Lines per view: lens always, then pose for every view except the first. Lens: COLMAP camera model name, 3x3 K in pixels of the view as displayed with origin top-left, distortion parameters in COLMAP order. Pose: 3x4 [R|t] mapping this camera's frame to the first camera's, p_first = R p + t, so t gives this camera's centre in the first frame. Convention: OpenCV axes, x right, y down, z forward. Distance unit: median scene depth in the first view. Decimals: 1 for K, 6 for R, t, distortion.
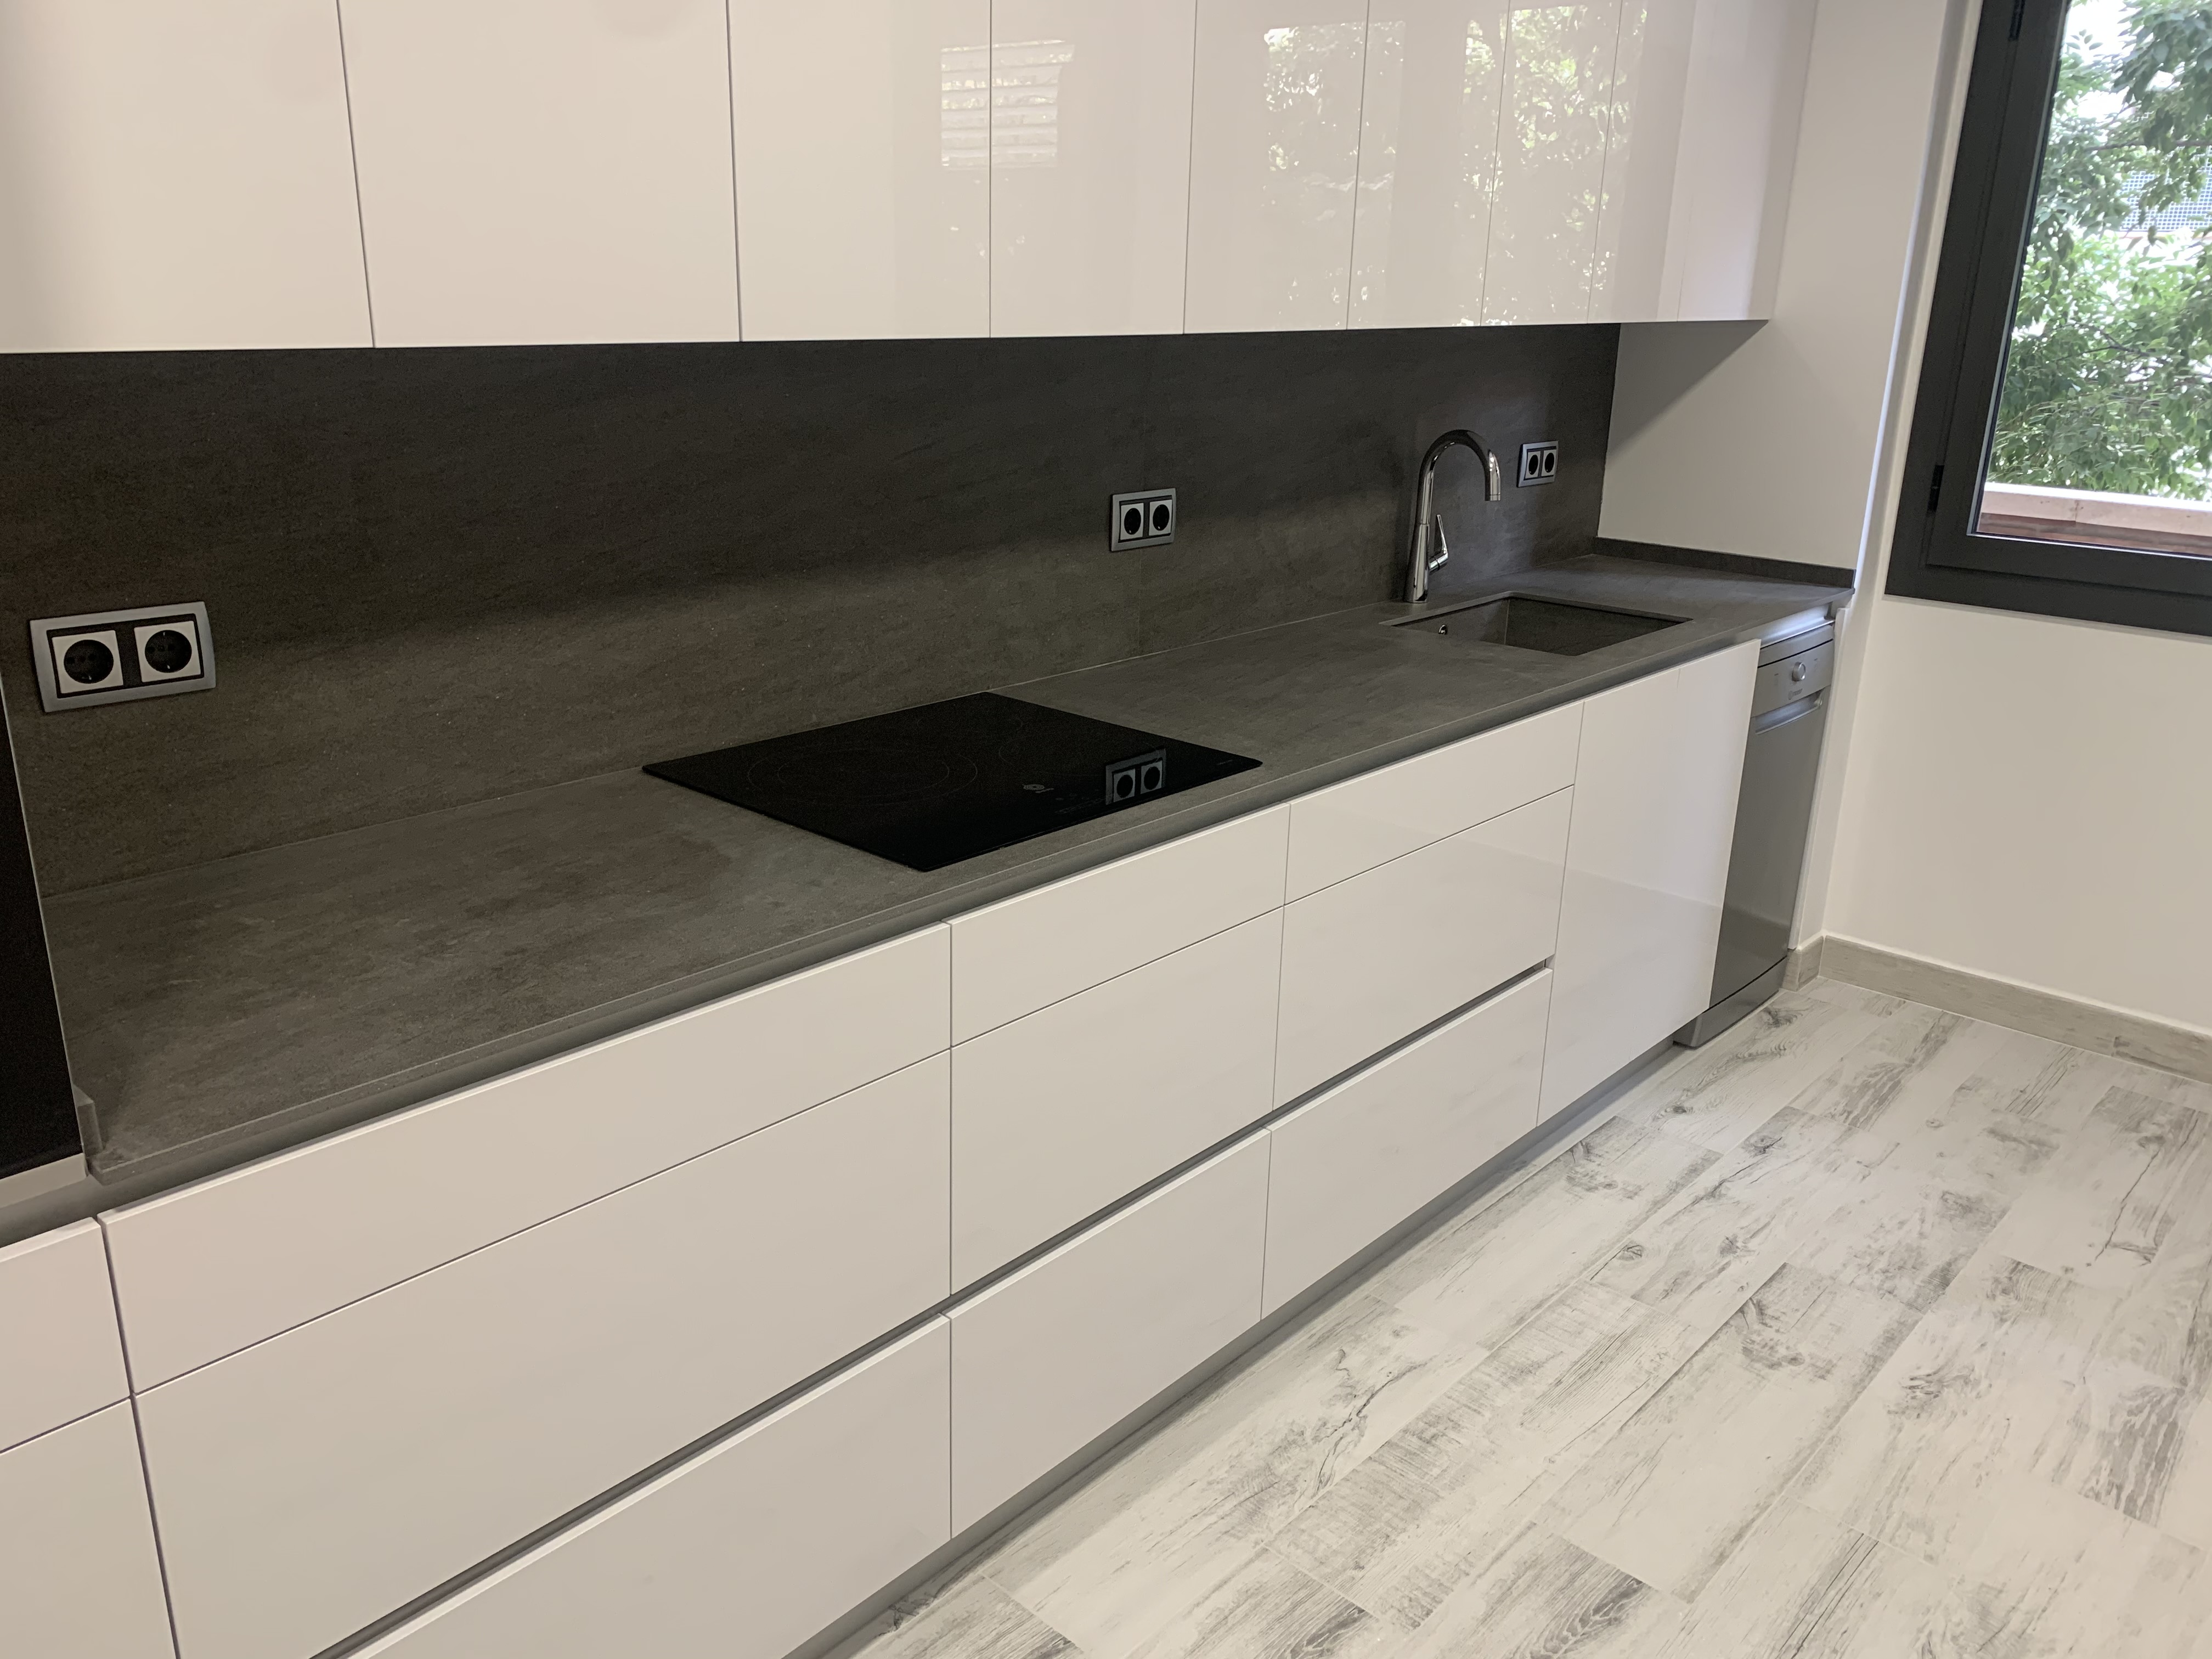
lens RADIAL K [[1720.3, 0, 1133.1], [0, 1720.3, 822.3], [0, 0, 1]] dist [0.020893, -0.016049]
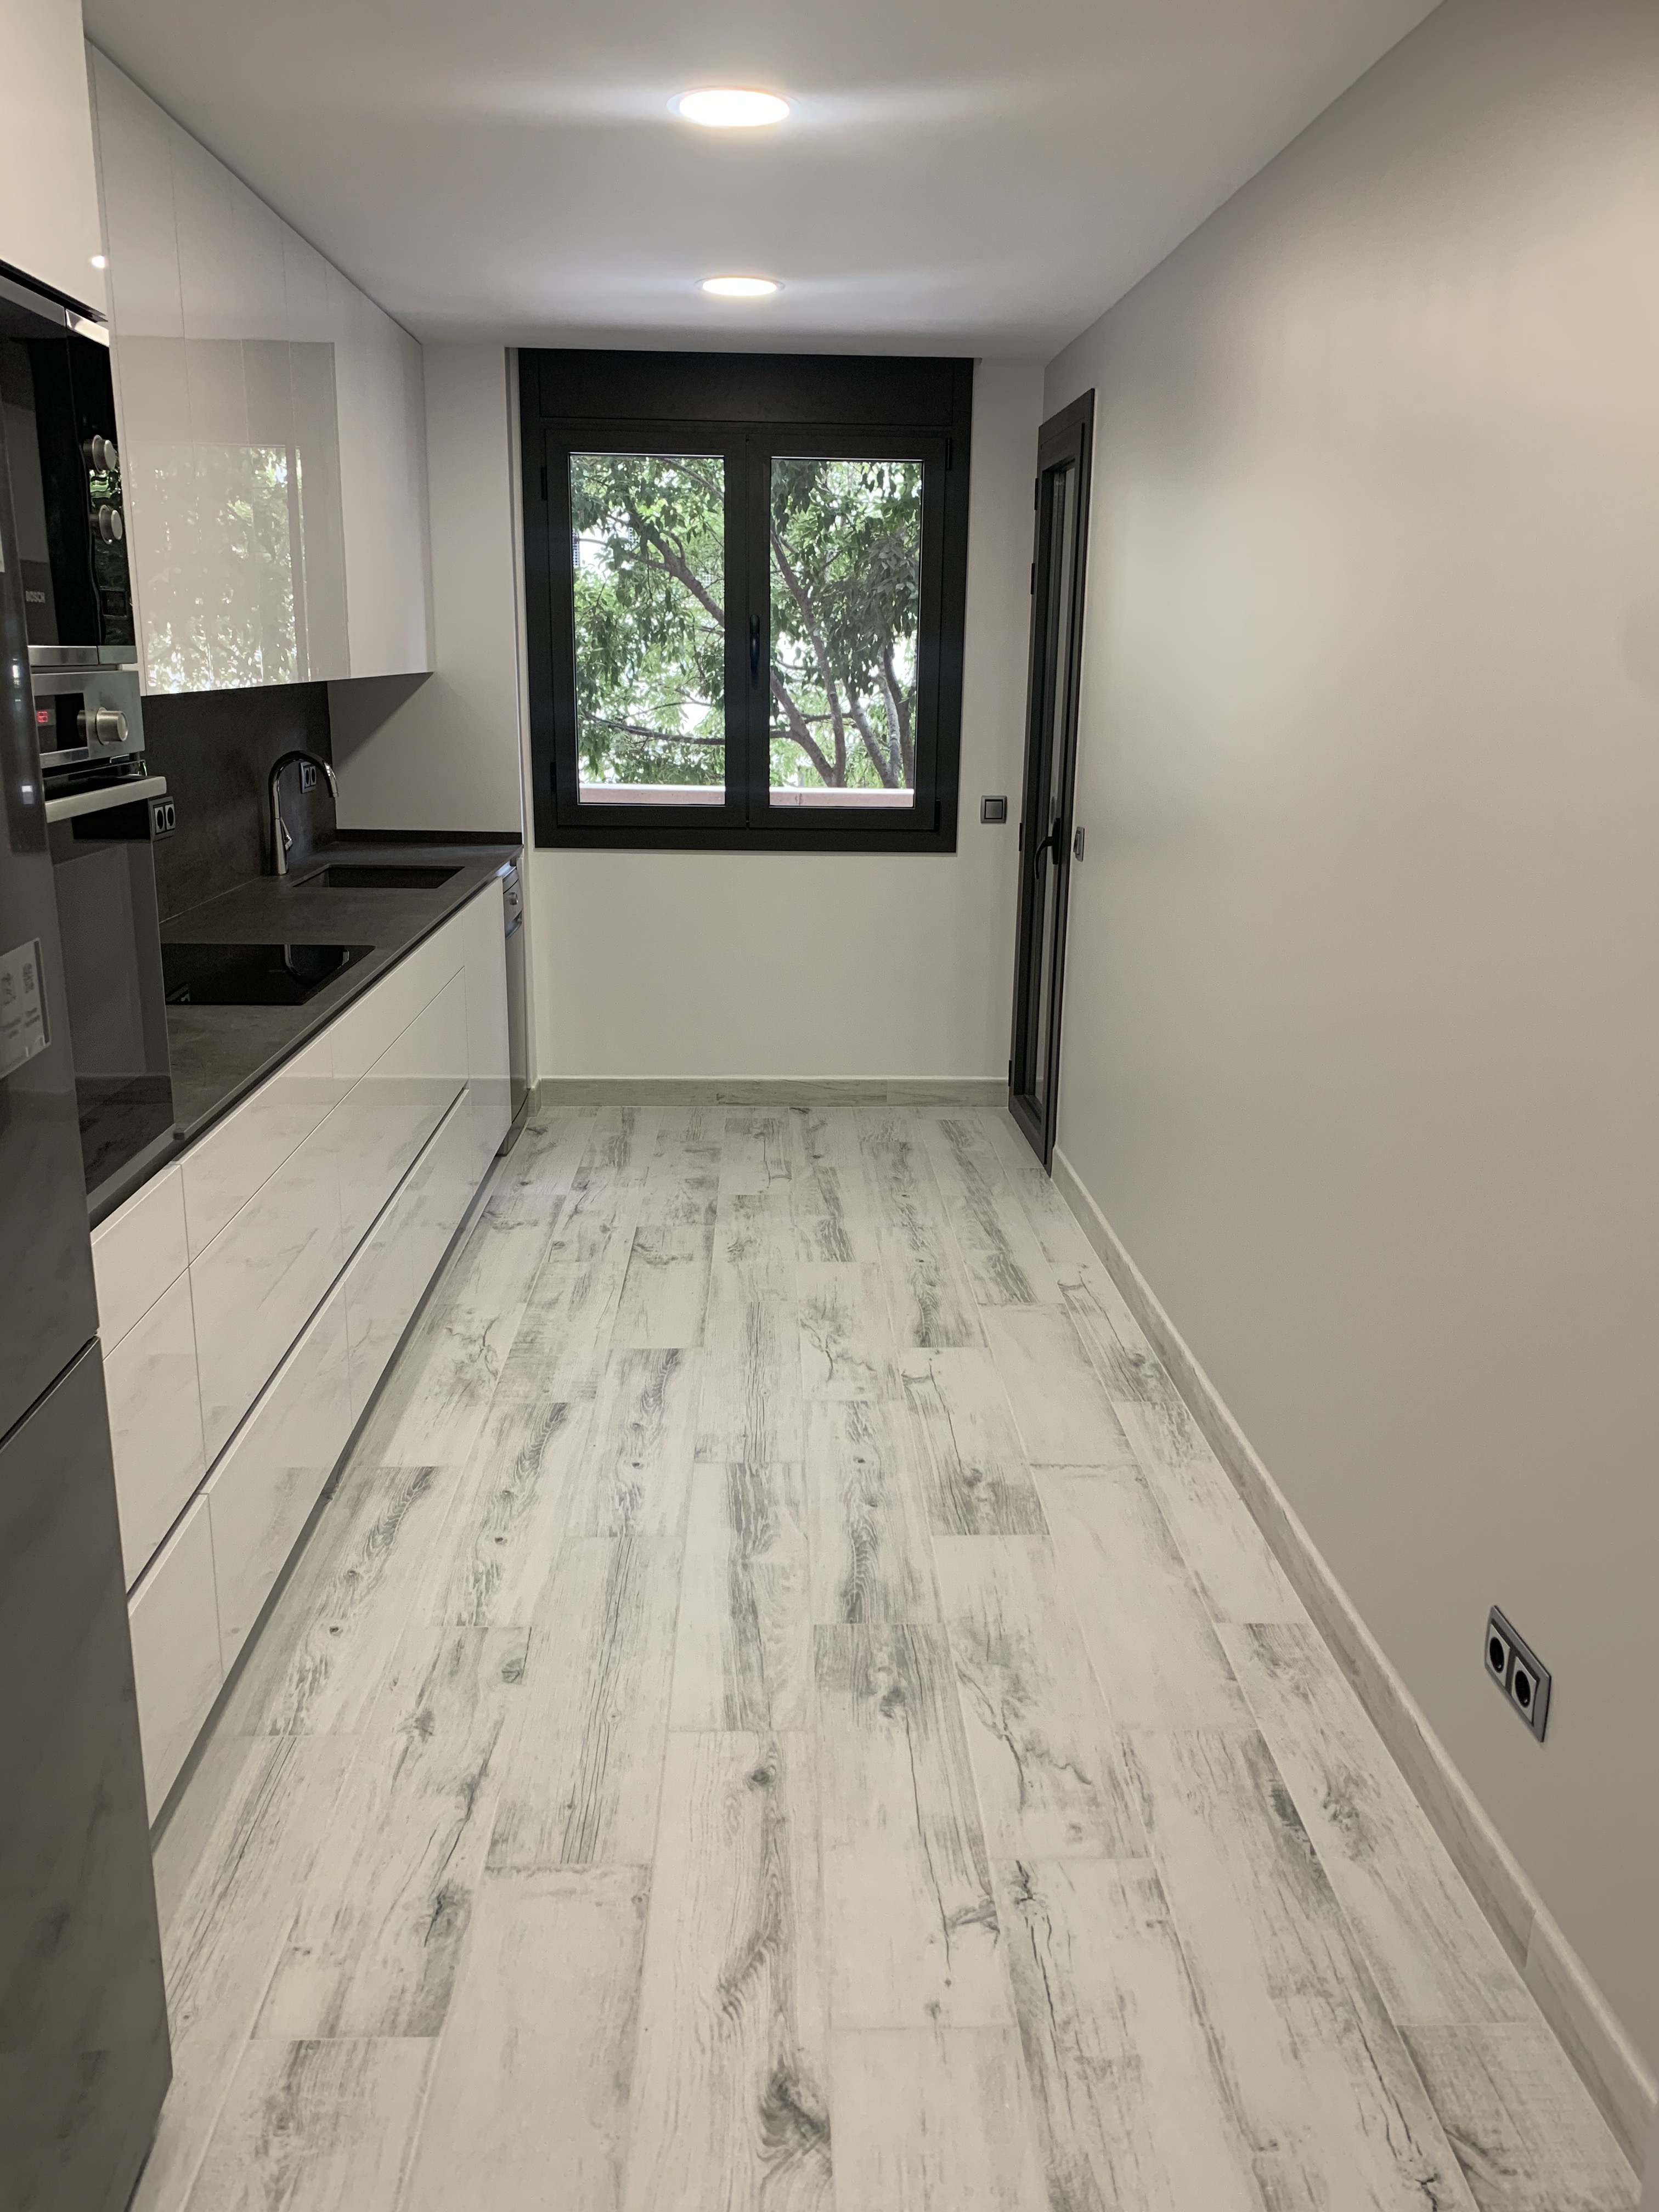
lens RADIAL K [[1680.7, 0, 823.1], [0, 1680.7, 1104.5], [0, 0, 1]] dist [0.027337, -0.032965]
pose [[0.724912, -0.197935, 0.659791, -0.531906], [0.223349, 0.973620, 0.046689, 0.100665], [-0.651627, 0.113518, 0.749997, -0.347924]]
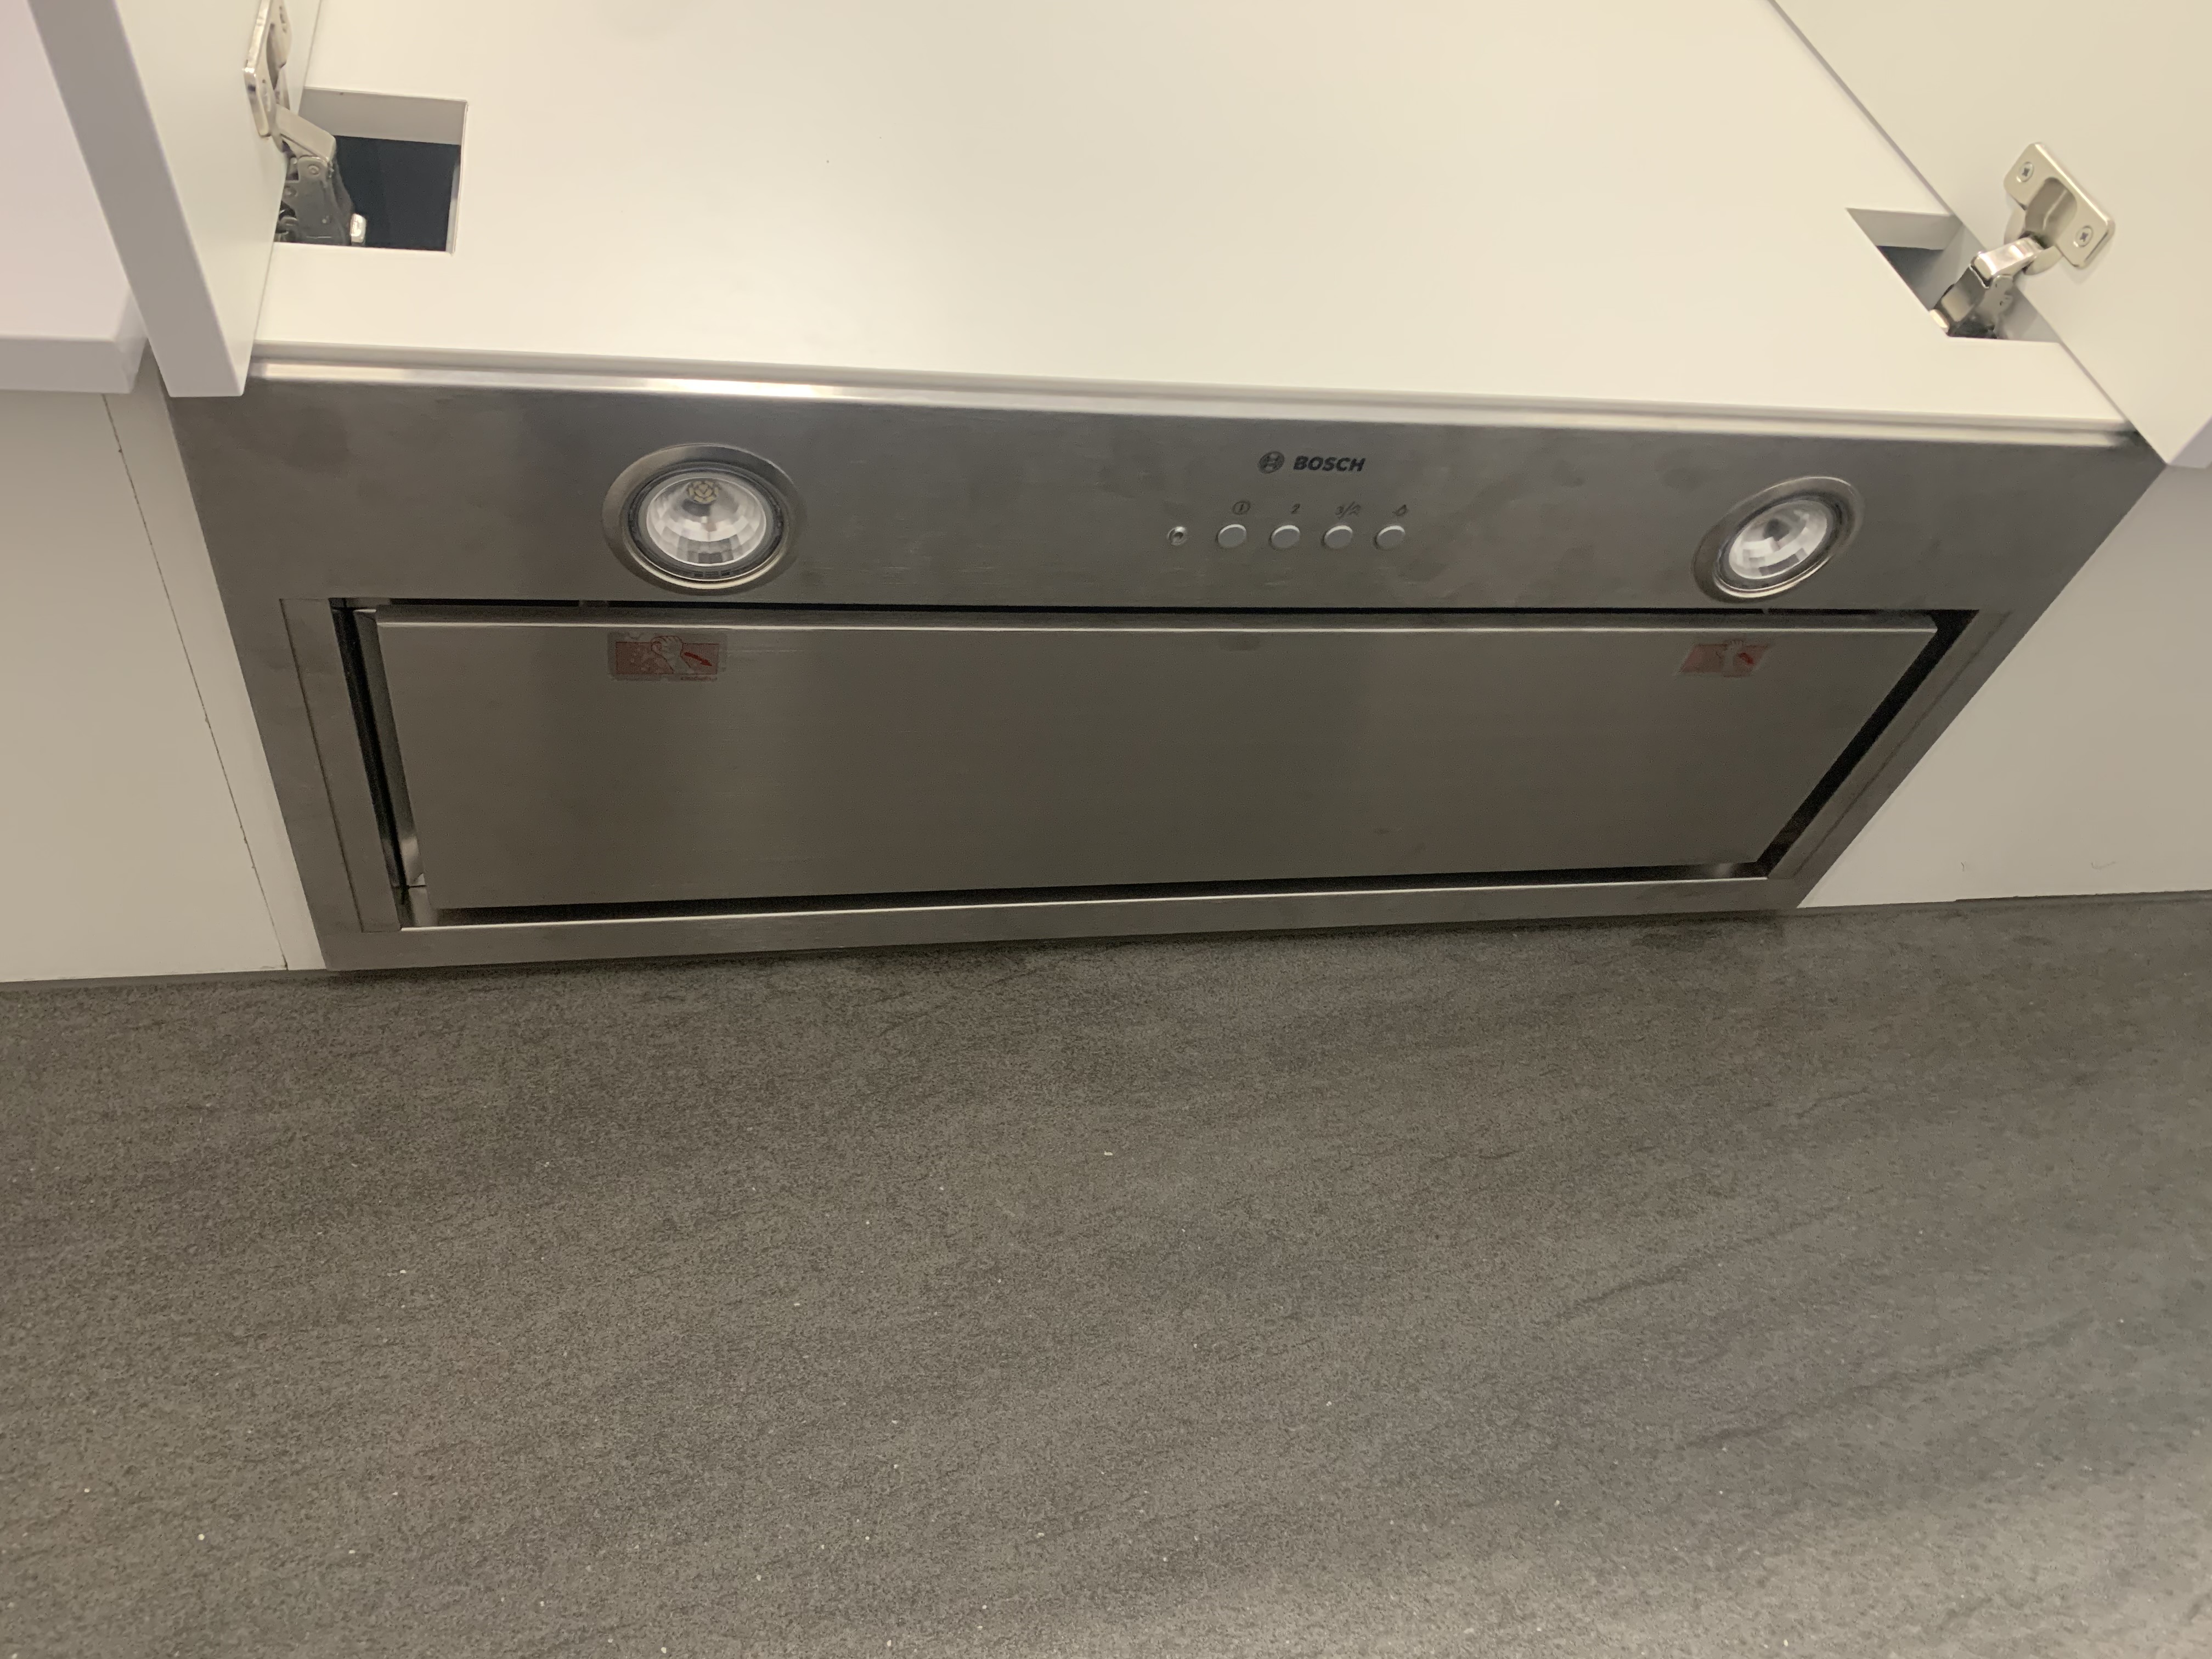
lens RADIAL K [[1692.5, 0, 1113.4], [0, 1692.5, 827.9], [0, 0, 1]] dist [0.030028, -0.018900]
pose [[0.771084, -0.509811, -0.381474, -0.031434], [0.006993, 0.605855, -0.795544, -0.017791], [0.636695, 0.610763, 0.470730, 0.607885]]
